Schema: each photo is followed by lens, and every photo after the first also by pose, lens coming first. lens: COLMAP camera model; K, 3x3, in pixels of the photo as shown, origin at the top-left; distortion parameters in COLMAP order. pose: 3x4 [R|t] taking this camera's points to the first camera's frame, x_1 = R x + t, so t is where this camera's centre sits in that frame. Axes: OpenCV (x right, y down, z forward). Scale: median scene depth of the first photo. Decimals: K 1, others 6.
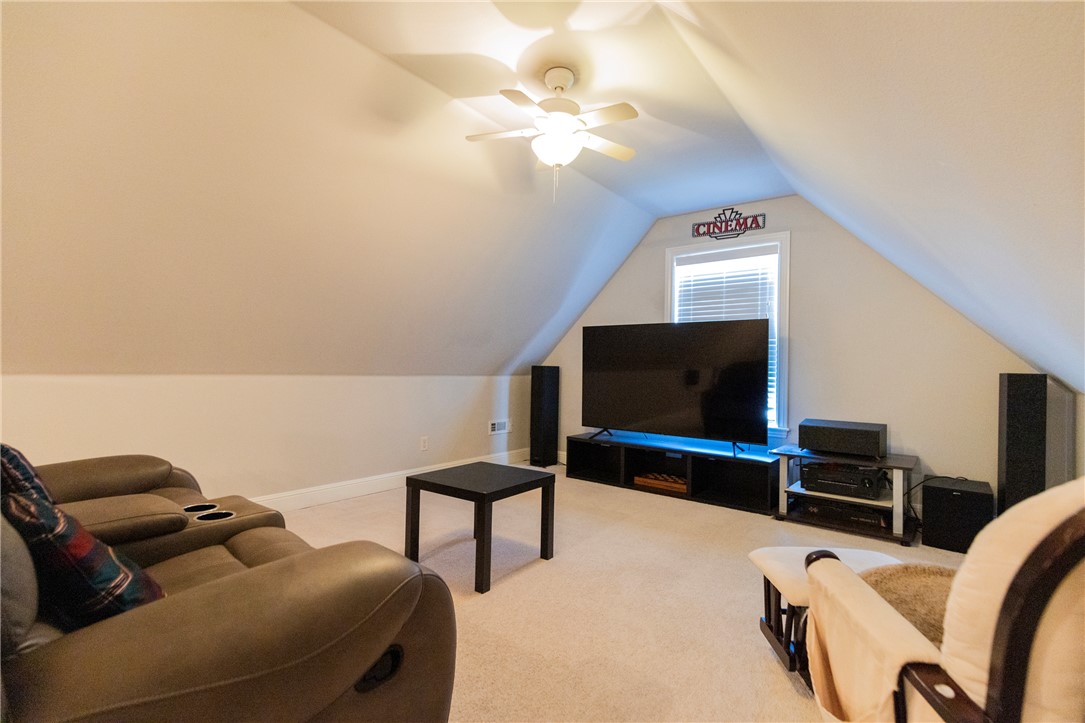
lens RADIAL K [[502.0, 0, 544.9], [0, 502.0, 361.0], [0, 0, 1]] dist [0.006760, -0.000187]
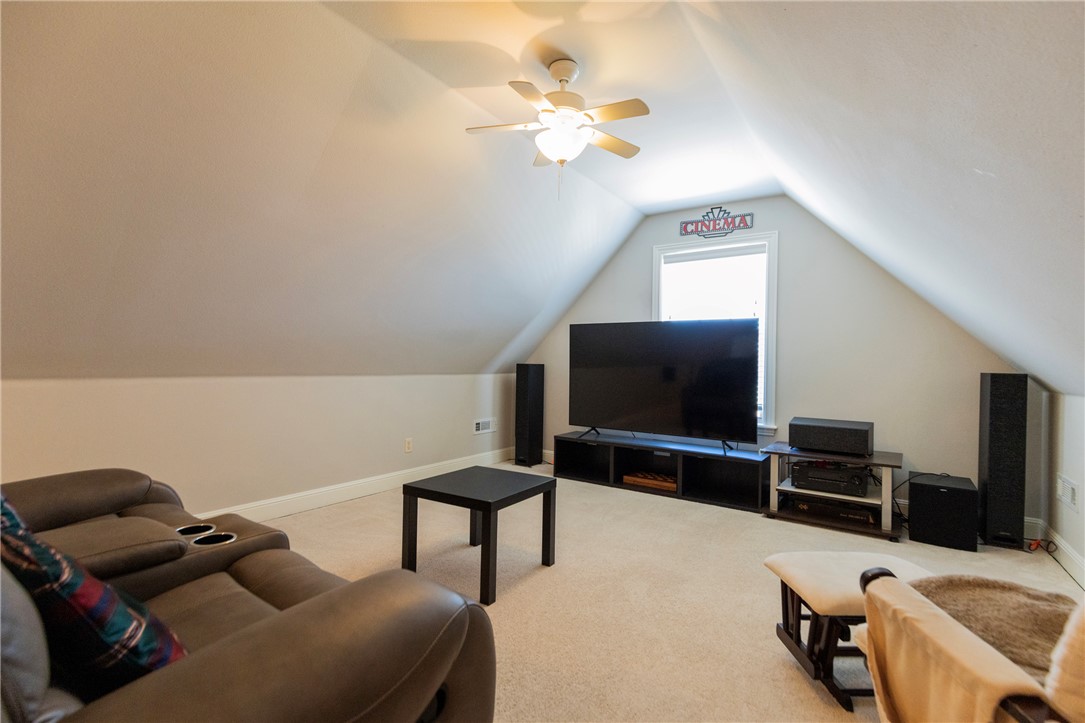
lens RADIAL K [[502.0, 0, 542.0], [0, 502.0, 359.0], [0, 0, 1]] dist [0.006760, -0.000187]
pose [[0.997797, -0.000983, 0.066328, -0.059451], [0.000277, 0.999943, 0.010654, -0.014360], [-0.066335, -0.010612, 0.997741, 0.025115]]
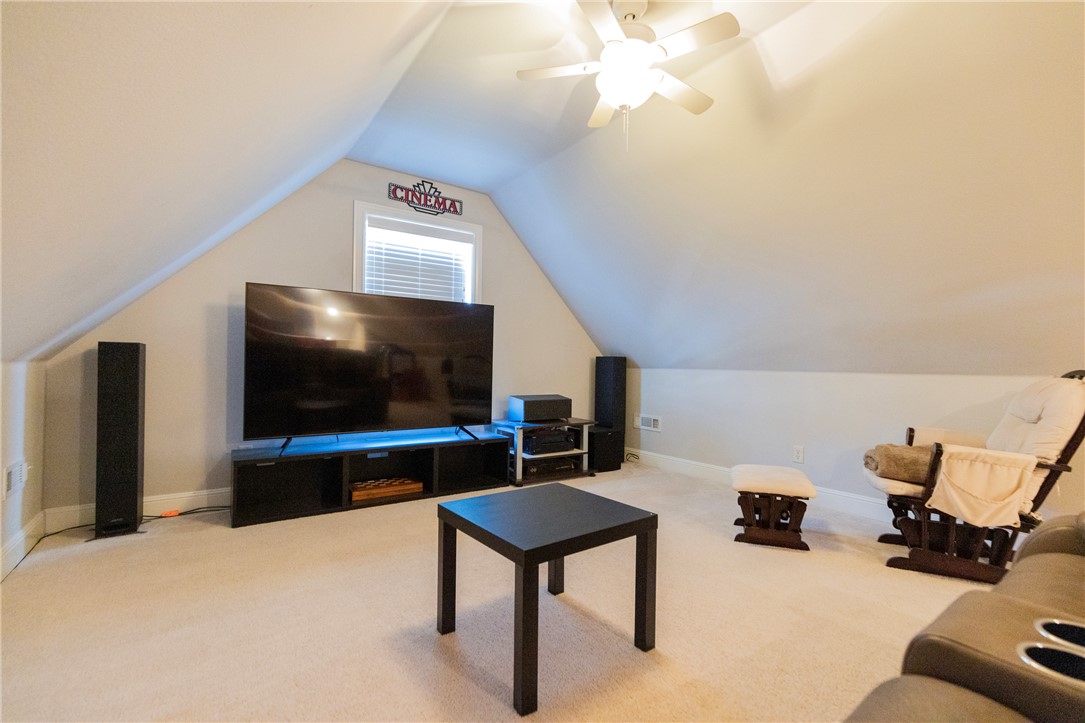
lens RADIAL K [[502.0, 0, 546.7], [0, 502.0, 364.1], [0, 0, 1]] dist [0.006760, -0.000187]
pose [[0.258809, -0.014002, 0.965827, -0.599776], [-0.023335, 0.999512, 0.020744, 0.016353], [-0.965647, -0.027907, 0.258356, 0.651640]]
